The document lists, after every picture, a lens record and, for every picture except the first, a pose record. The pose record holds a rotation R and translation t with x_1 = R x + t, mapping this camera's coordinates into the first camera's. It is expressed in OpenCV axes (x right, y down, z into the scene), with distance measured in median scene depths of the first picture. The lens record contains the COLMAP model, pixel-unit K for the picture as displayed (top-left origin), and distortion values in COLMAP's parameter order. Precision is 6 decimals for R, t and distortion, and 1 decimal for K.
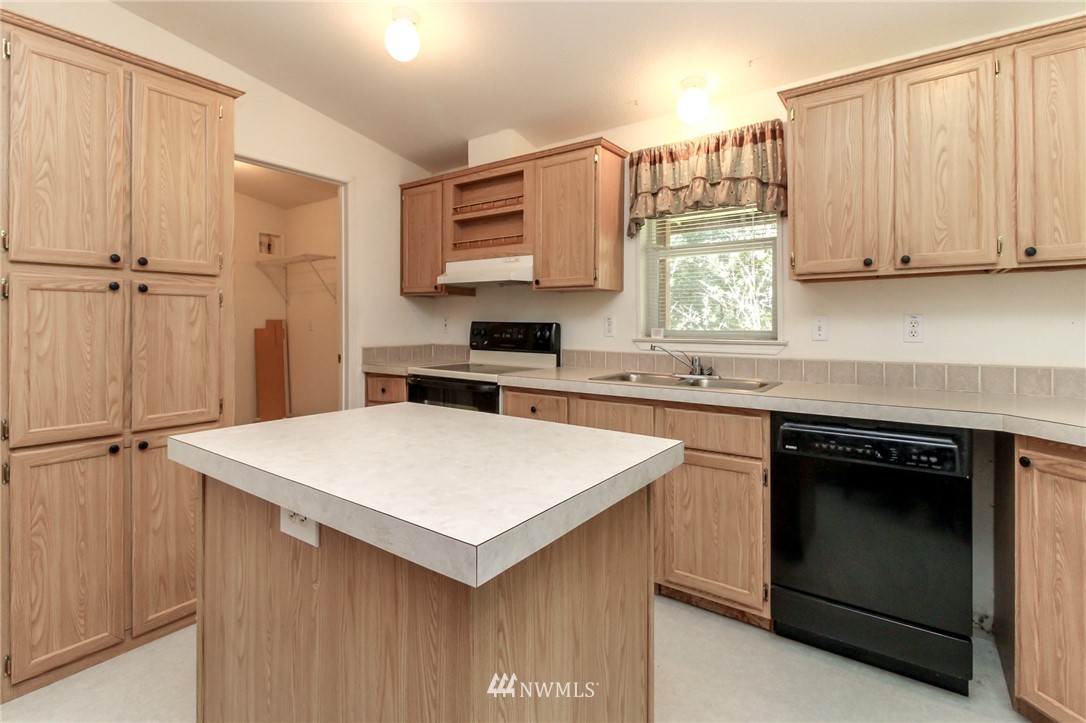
lens RADIAL K [[505.8, 0, 541.6], [0, 505.8, 328.7], [0, 0, 1]] dist [0.001237, -0.000292]
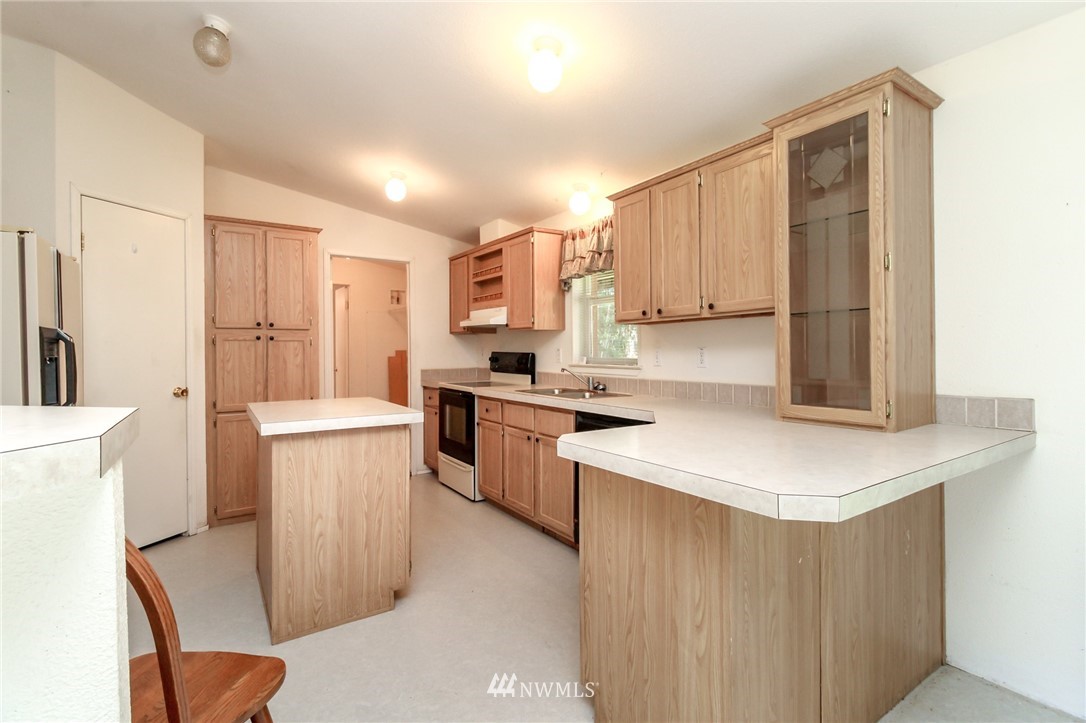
lens RADIAL K [[496.8, 0, 547.3], [0, 496.8, 356.4], [0, 0, 1]] dist [0.000211, -0.000174]
pose [[0.940557, -0.002145, -0.339629, 0.620521], [0.003539, 0.999988, 0.003486, -0.007256], [0.339617, -0.004481, 0.940553, -0.326675]]
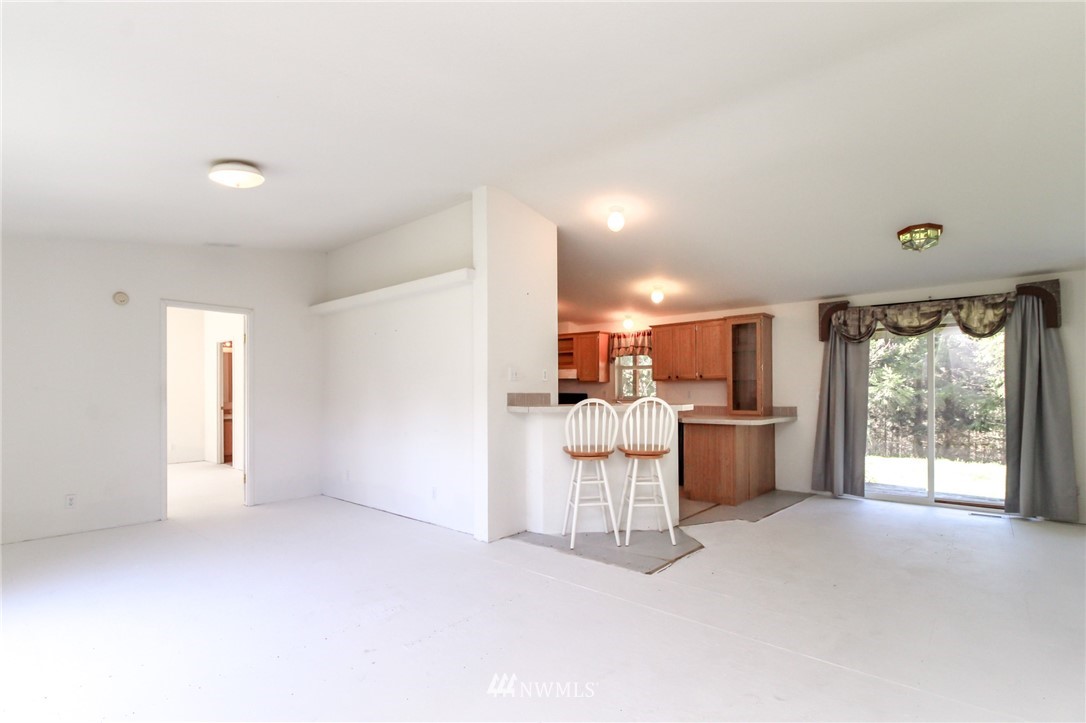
lens RADIAL K [[505.2, 0, 545.3], [0, 505.2, 394.0], [0, 0, 1]] dist [-0.000422, -0.000092]
pose [[0.996190, -0.000737, -0.087205, 0.056352], [0.000470, 0.999995, -0.003085, -0.000243], [0.087207, 0.003032, 0.996186, -1.889920]]
